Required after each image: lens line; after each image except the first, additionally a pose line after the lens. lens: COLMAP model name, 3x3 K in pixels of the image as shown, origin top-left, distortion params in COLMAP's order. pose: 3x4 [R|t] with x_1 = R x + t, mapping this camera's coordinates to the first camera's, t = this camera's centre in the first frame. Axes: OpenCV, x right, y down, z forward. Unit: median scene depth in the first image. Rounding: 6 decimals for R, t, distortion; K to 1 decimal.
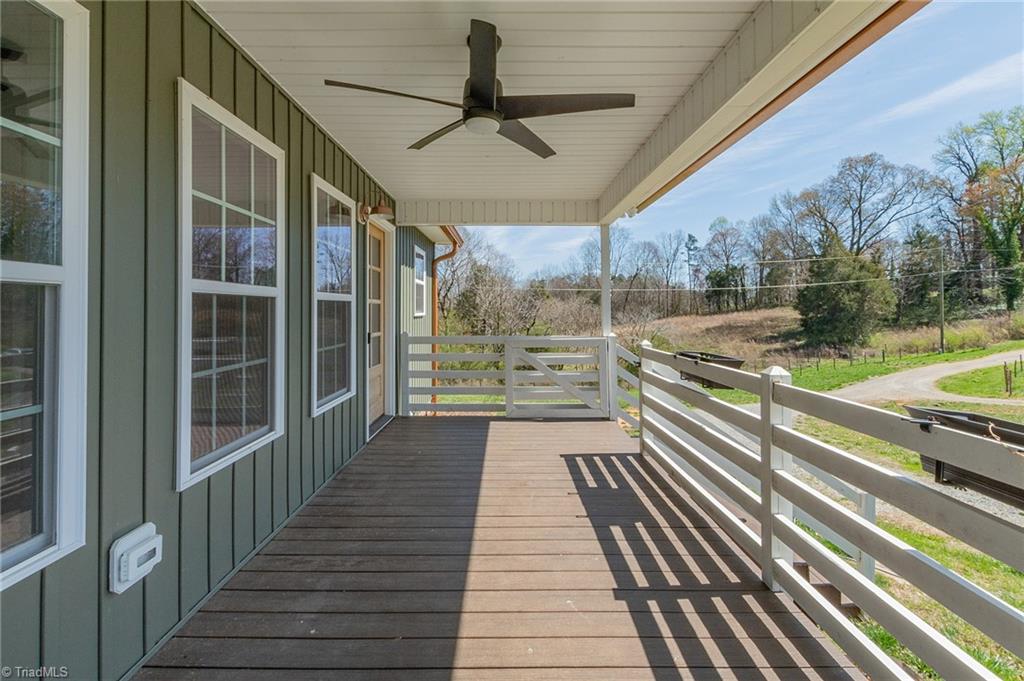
lens RADIAL K [[487.4, 0, 510.6], [0, 487.4, 304.5], [0, 0, 1]] dist [0.001542, 0.000205]
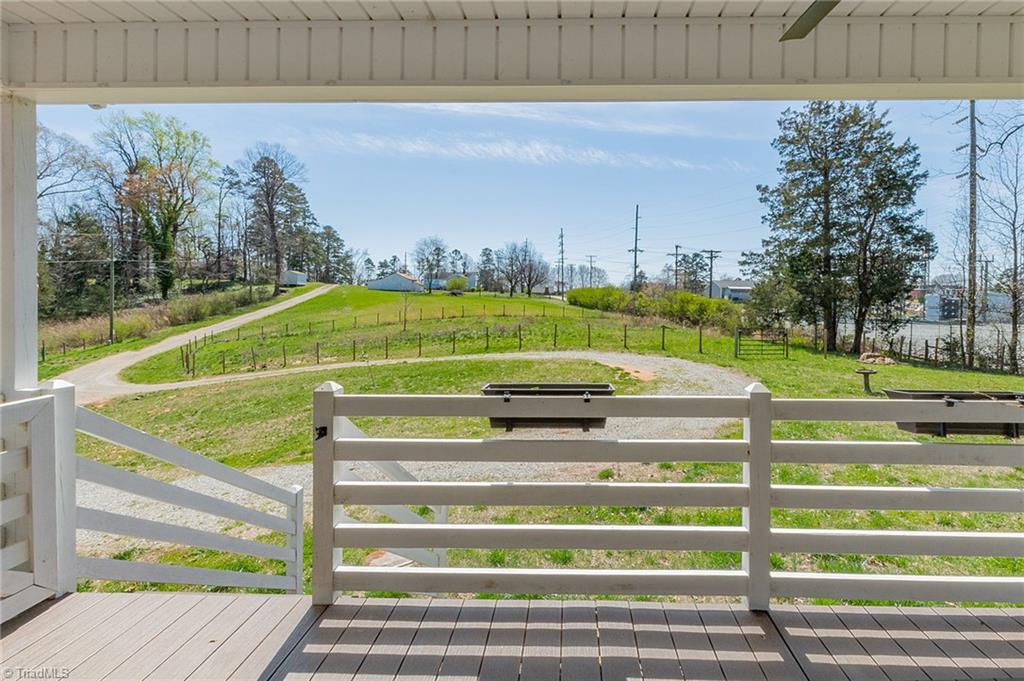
lens RADIAL K [[487.4, 0, 510.6], [0, 487.4, 304.5], [0, 0, 1]] dist [0.001542, 0.000205]
pose [[0.027120, -0.015209, 0.999516, -0.055102], [-0.014870, 0.999767, 0.015617, -0.005124], [-0.999522, -0.015286, 0.026887, 0.180083]]
